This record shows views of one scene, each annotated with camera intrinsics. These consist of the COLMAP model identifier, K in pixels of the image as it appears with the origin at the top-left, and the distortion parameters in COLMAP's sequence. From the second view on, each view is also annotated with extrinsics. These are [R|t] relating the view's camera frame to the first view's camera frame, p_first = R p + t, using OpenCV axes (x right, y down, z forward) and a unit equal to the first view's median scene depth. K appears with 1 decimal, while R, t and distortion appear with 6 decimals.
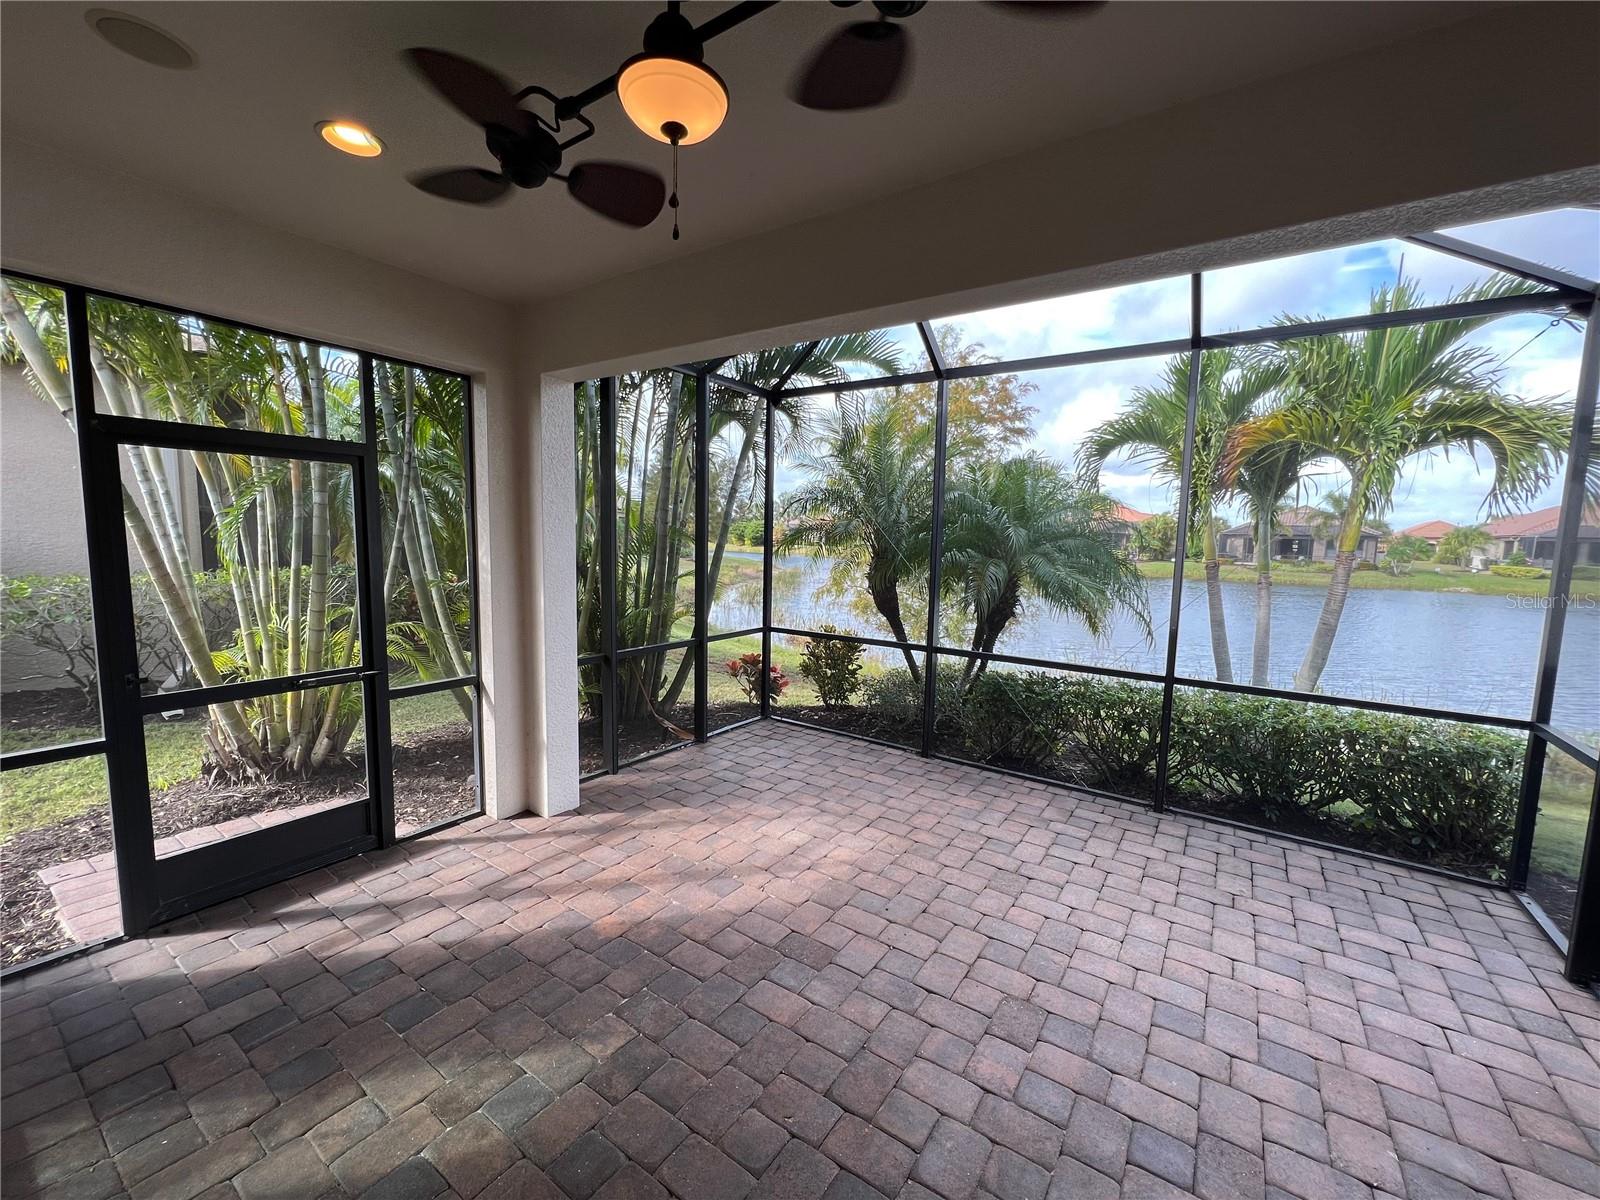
lens RADIAL K [[638.0, 0, 793.7], [0, 638.0, 592.7], [0, 0, 1]] dist [-0.000698, -0.000012]
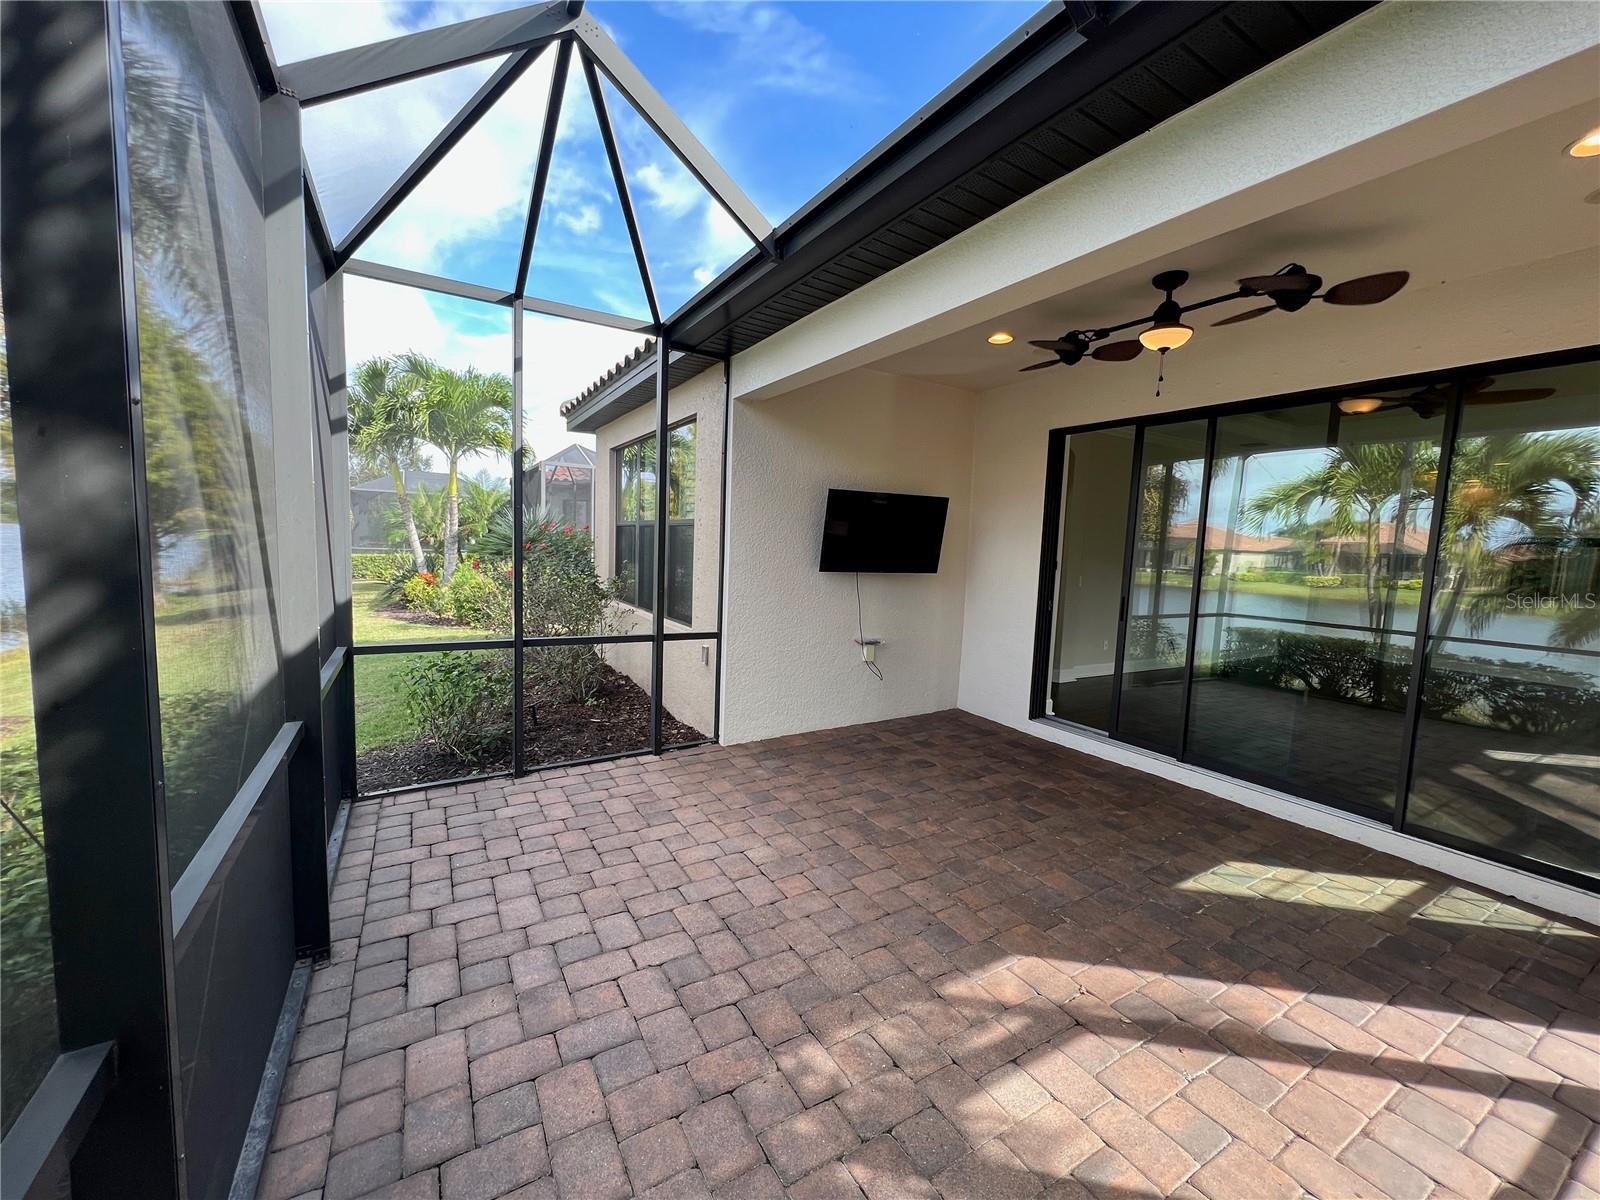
lens RADIAL K [[638.0, 0, 800.0], [0, 638.0, 600.0], [0, 0, 1]] dist [-0.000698, -0.000012]
pose [[-0.904744, -0.101854, 0.413599, -0.013932], [-0.024403, 0.981790, 0.188395, -0.104833], [-0.425256, 0.160356, -0.890754, 1.586392]]
